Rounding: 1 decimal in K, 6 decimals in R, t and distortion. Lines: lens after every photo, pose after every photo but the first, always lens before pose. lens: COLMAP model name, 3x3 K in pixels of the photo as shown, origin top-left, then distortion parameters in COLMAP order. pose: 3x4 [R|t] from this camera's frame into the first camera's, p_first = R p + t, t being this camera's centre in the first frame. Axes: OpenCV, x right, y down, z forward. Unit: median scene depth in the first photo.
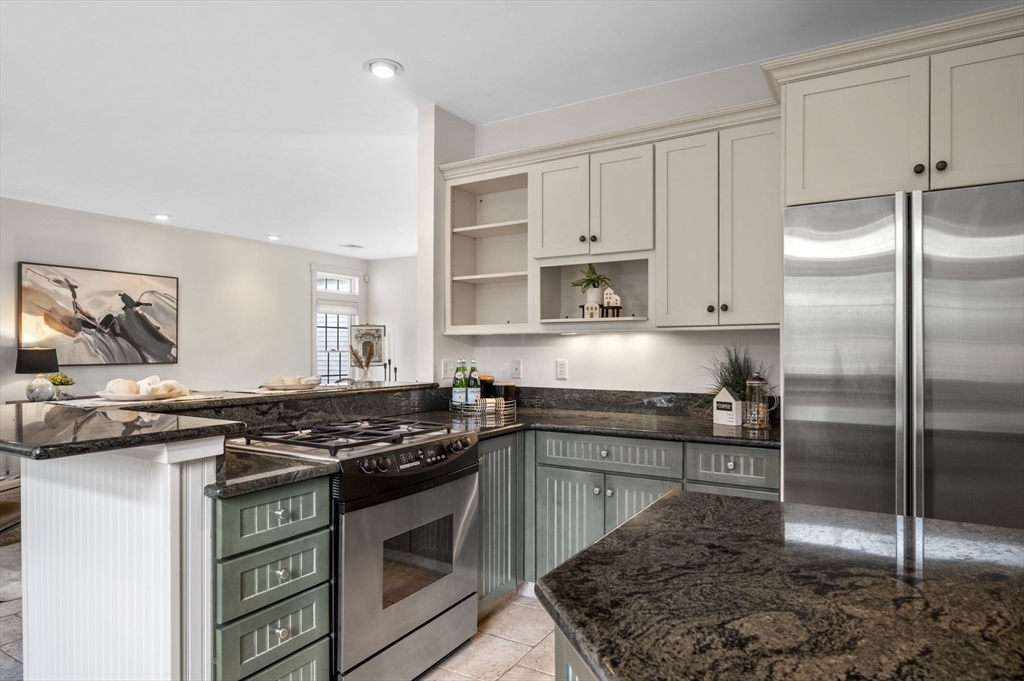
lens RADIAL K [[598.7, 0, 514.0], [0, 598.7, 350.3], [0, 0, 1]] dist [-0.003281, 0.000439]
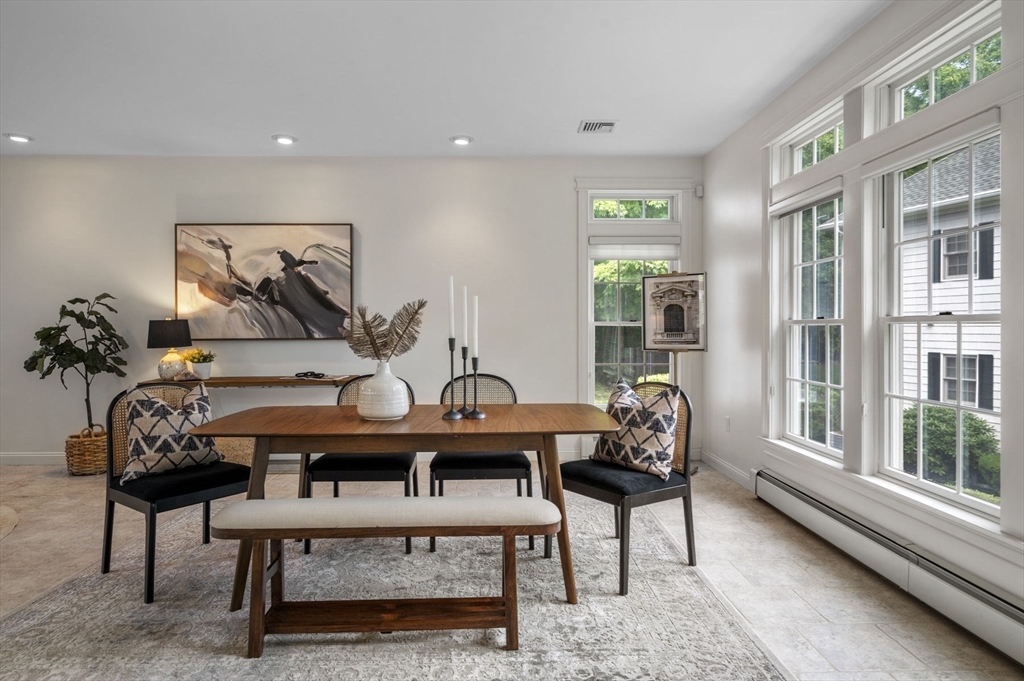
lens RADIAL K [[598.7, 0, 511.9], [0, 598.7, 336.5], [0, 0, 1]] dist [-0.003281, 0.000439]
pose [[0.528244, 0.012631, -0.848999, 0.197423], [0.000229, 0.999887, 0.015018, 0.008266], [0.849093, -0.008128, 0.528181, 0.884706]]
